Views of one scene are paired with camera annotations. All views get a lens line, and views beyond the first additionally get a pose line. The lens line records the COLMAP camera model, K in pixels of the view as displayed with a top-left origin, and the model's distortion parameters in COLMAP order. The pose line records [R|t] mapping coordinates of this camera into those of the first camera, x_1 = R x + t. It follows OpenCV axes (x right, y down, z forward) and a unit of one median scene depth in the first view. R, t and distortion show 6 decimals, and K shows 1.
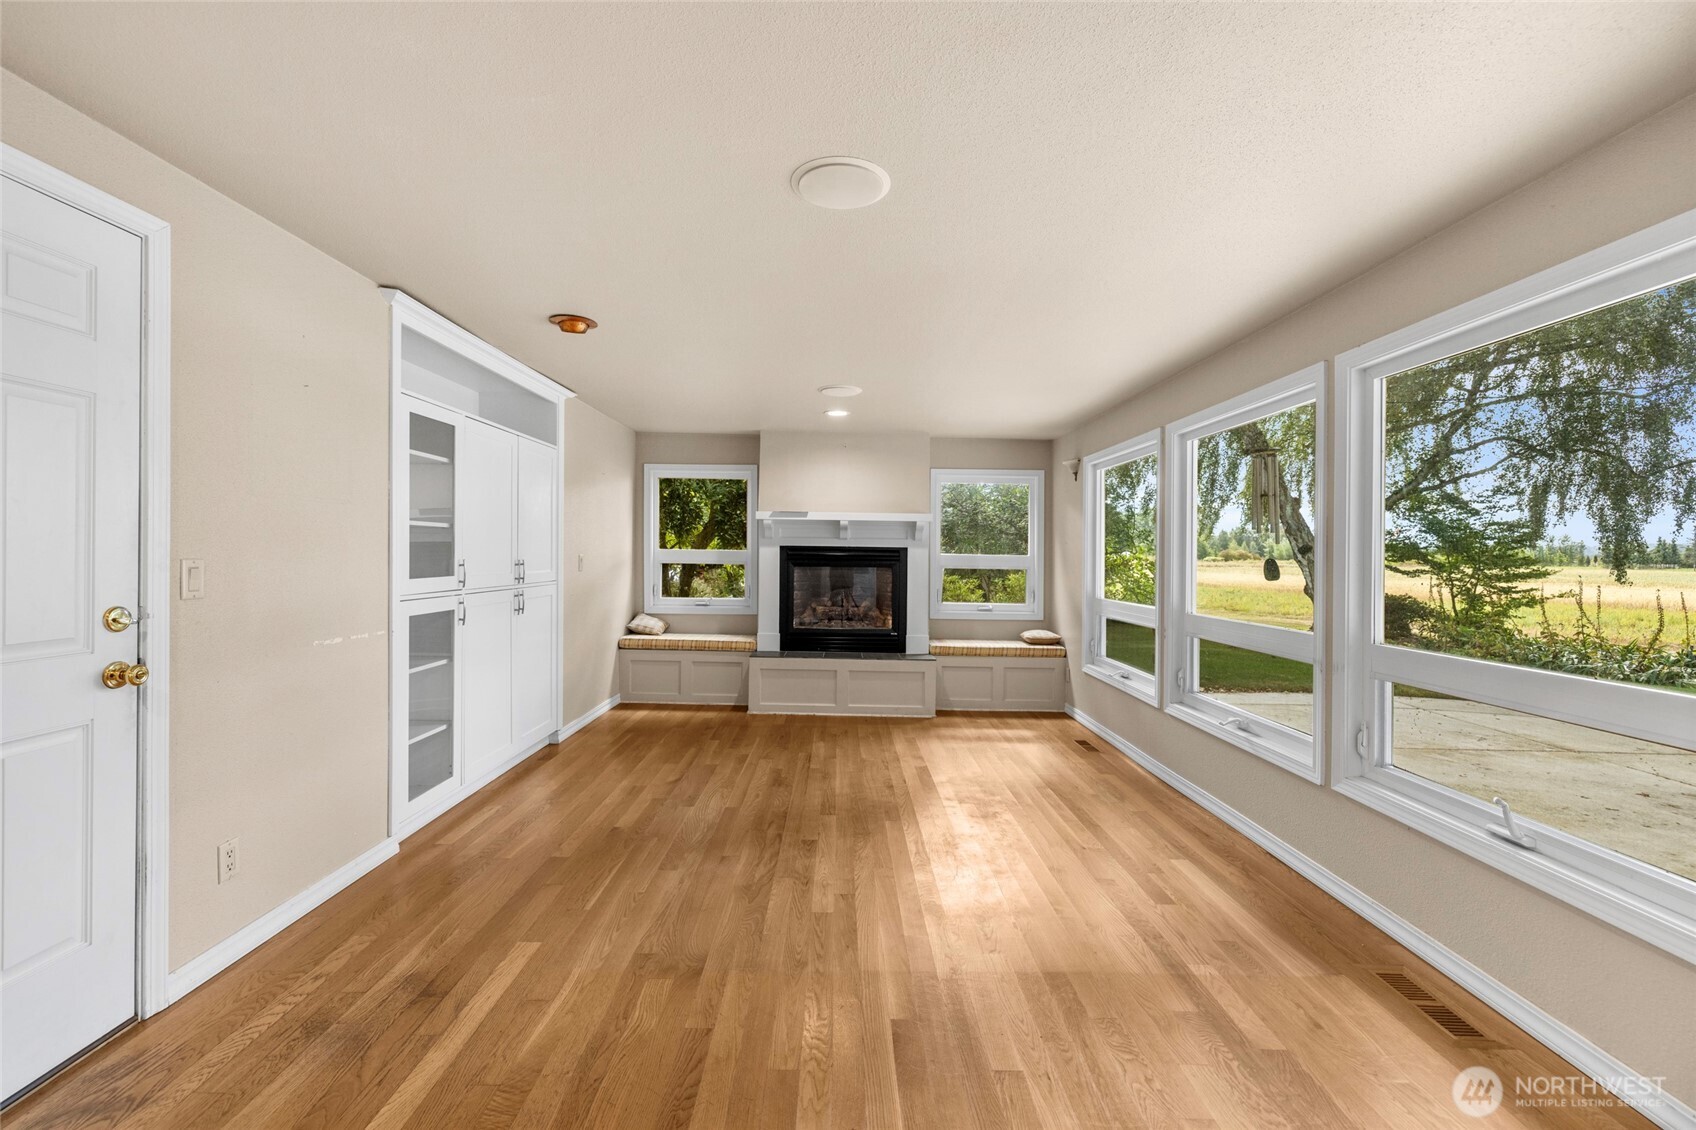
lens RADIAL K [[716.0, 0, 835.4], [0, 716.0, 558.3], [0, 0, 1]] dist [-0.000591, 0.001222]
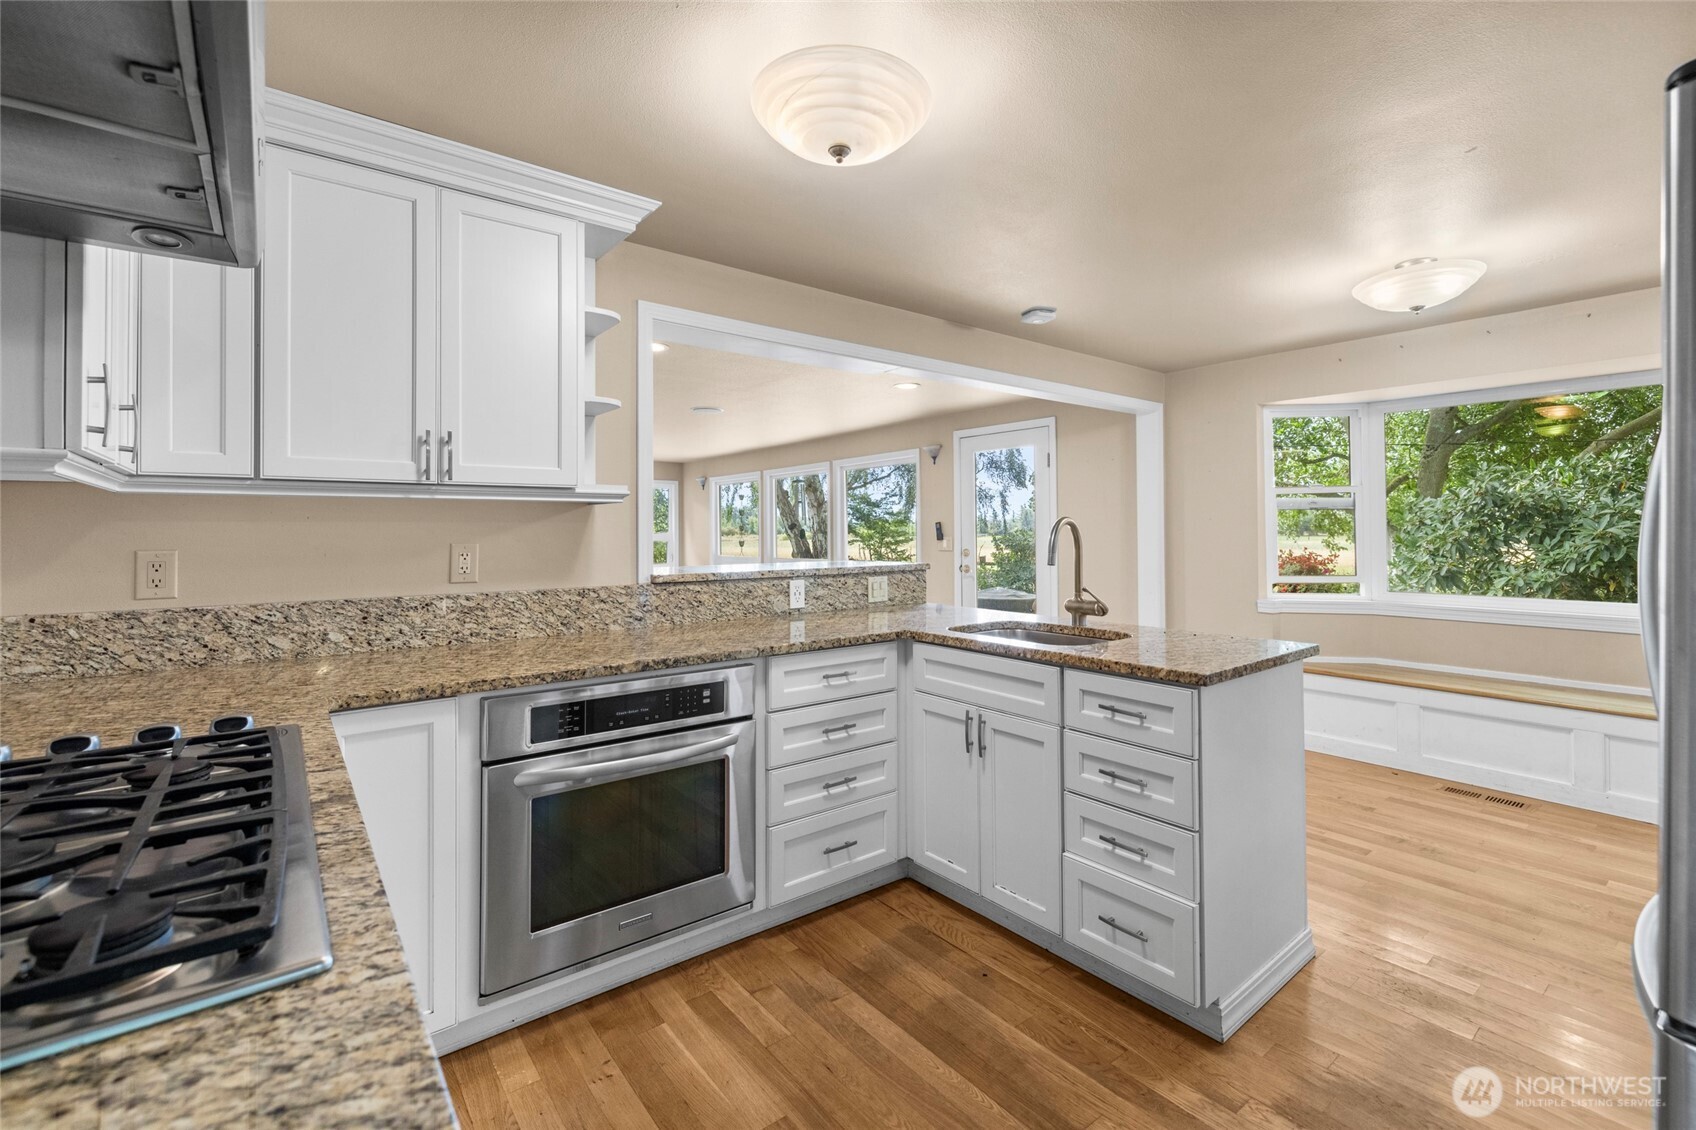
lens RADIAL K [[729.1, 0, 836.2], [0, 729.1, 522.1], [0, 0, 1]] dist [-0.004454, 0.001231]
pose [[0.789983, -0.004129, 0.613114, -0.489783], [0.015960, 0.999777, -0.013832, 0.000552], [-0.612920, 0.020712, 0.789873, -0.591892]]
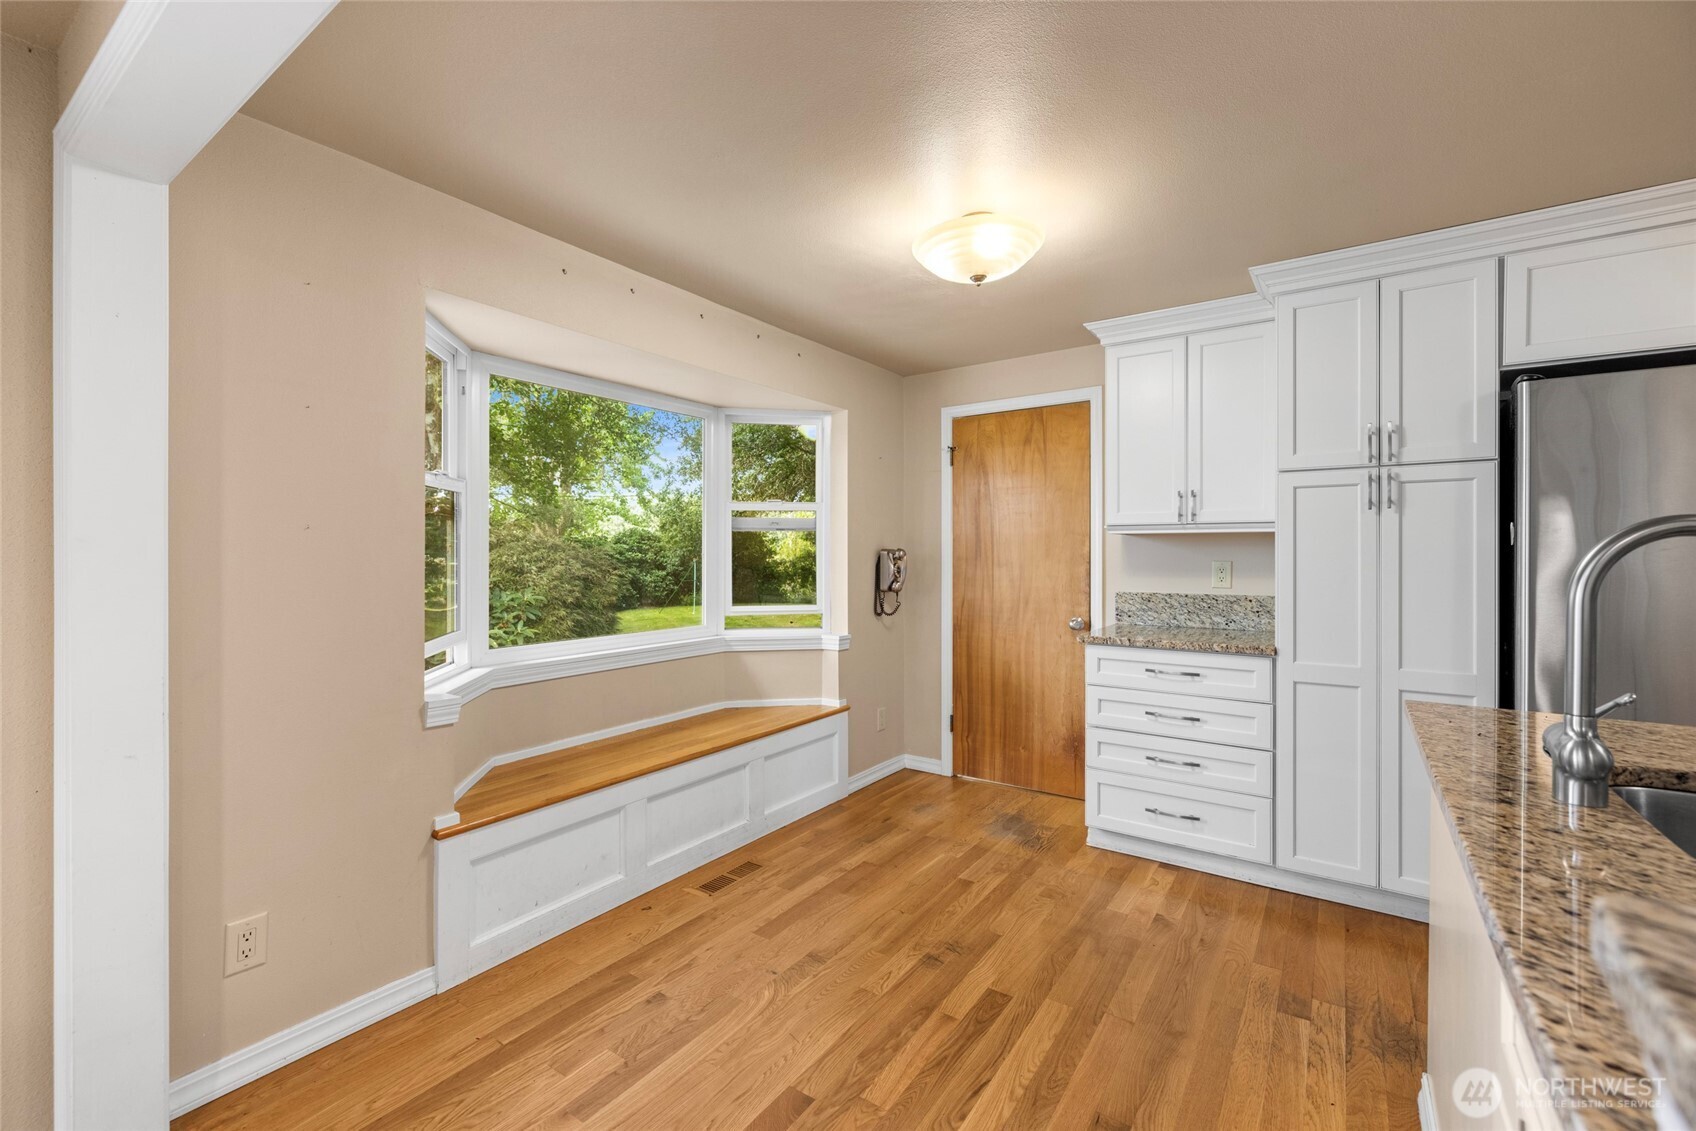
lens RADIAL K [[716.0, 0, 841.6], [0, 716.0, 558.6], [0, 0, 1]] dist [-0.000591, 0.001222]
pose [[-0.827276, -0.012703, 0.561653, -0.047332], [-0.003988, 0.999852, 0.016740, 0.002217], [-0.561782, 0.011609, -0.827204, -0.097440]]
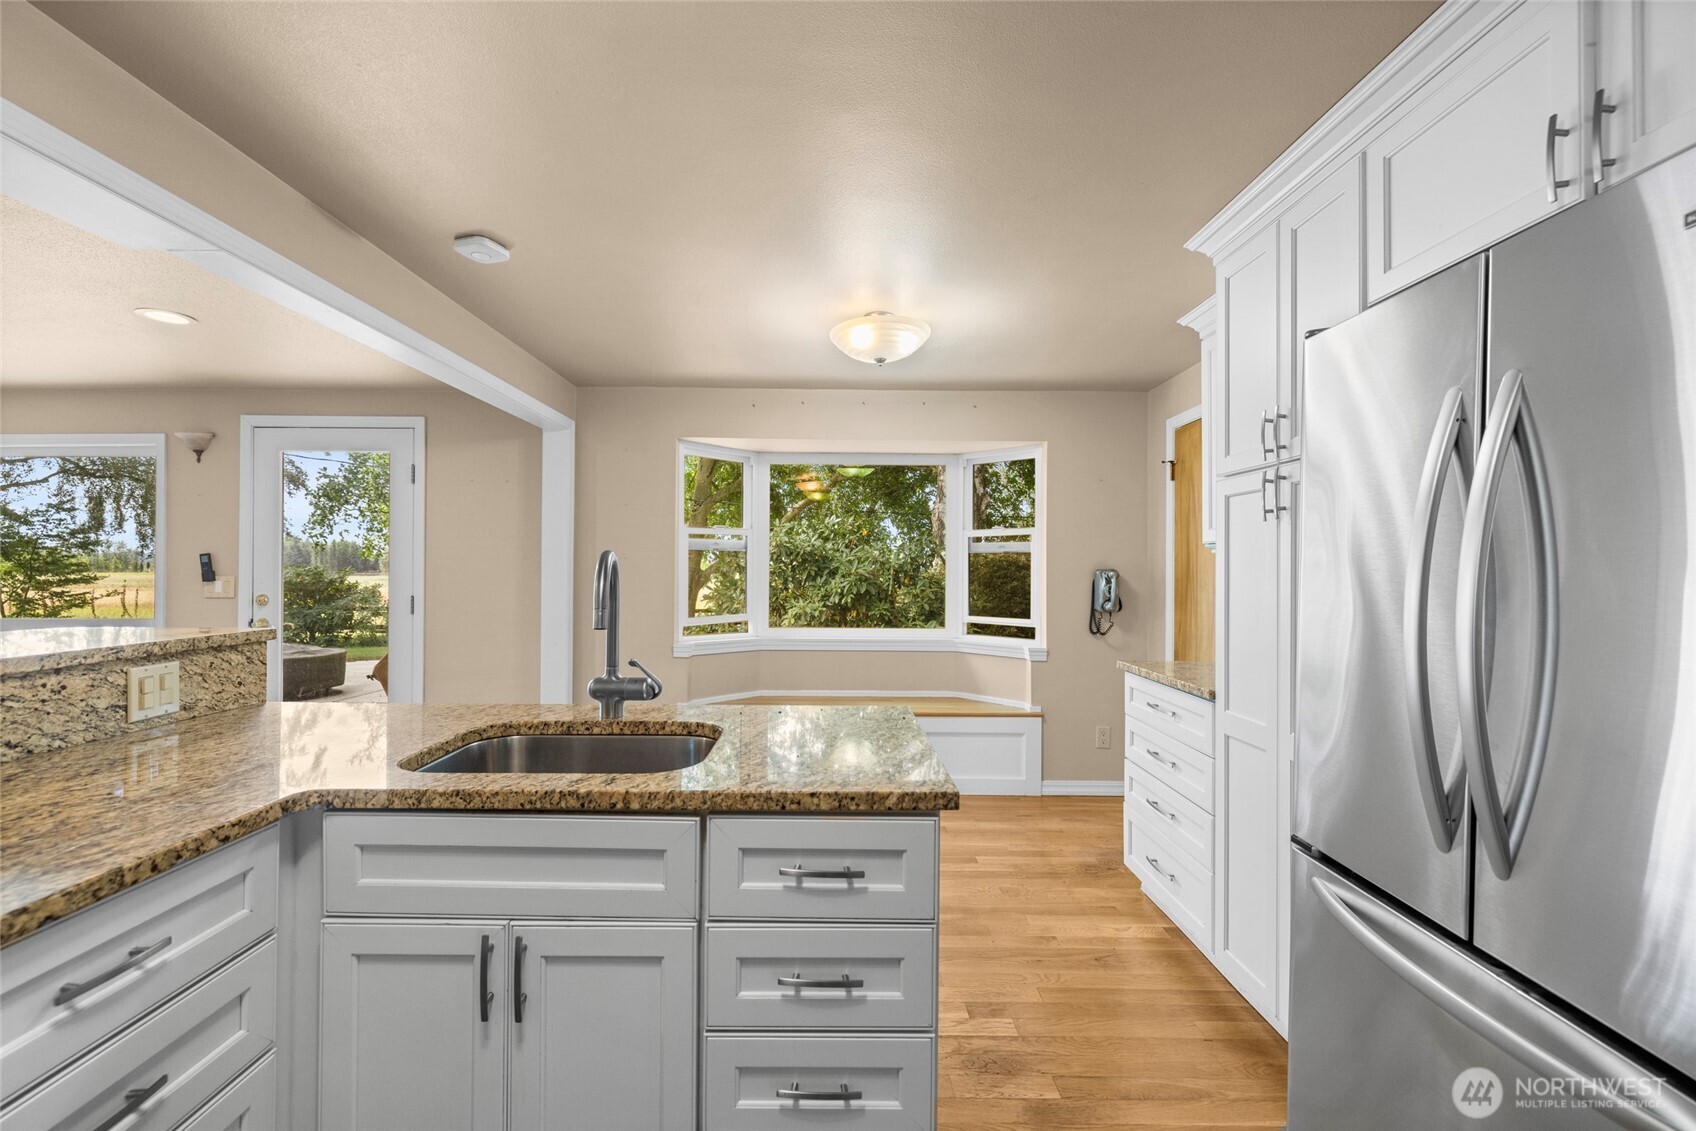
lens RADIAL K [[716.0, 0, 832.2], [0, 716.0, 566.0], [0, 0, 1]] dist [-0.000591, 0.001222]
pose [[-0.004506, -0.003754, 0.999983, -0.385700], [0.001594, 0.999992, 0.003761, -0.001426], [-0.999989, 0.001611, -0.004500, -0.416427]]
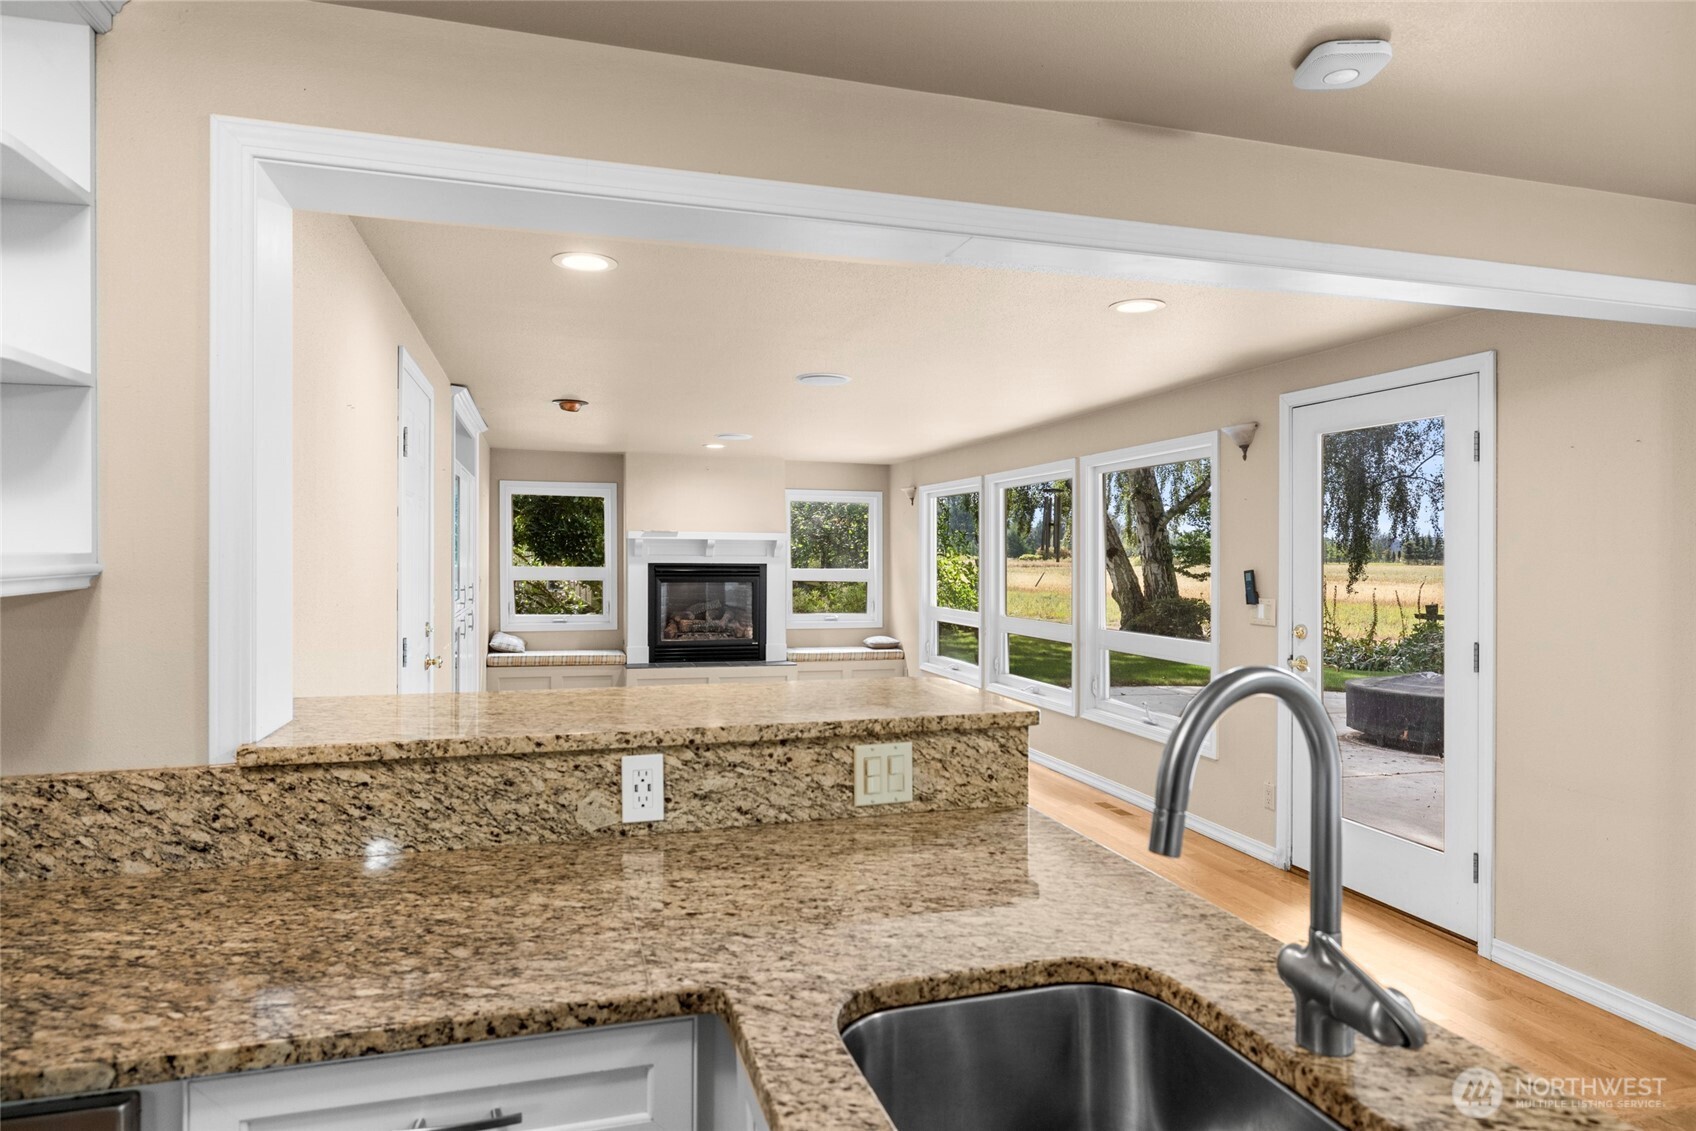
lens RADIAL K [[981.5, 0, 840.8], [0, 981.5, 561.8], [0, 0, 1]] dist [-0.006104, 0.001249]
pose [[0.956910, -0.007696, 0.290283, -0.226988], [0.006565, 0.999967, 0.004871, -0.024631], [-0.290311, -0.002755, 0.956929, -0.466122]]
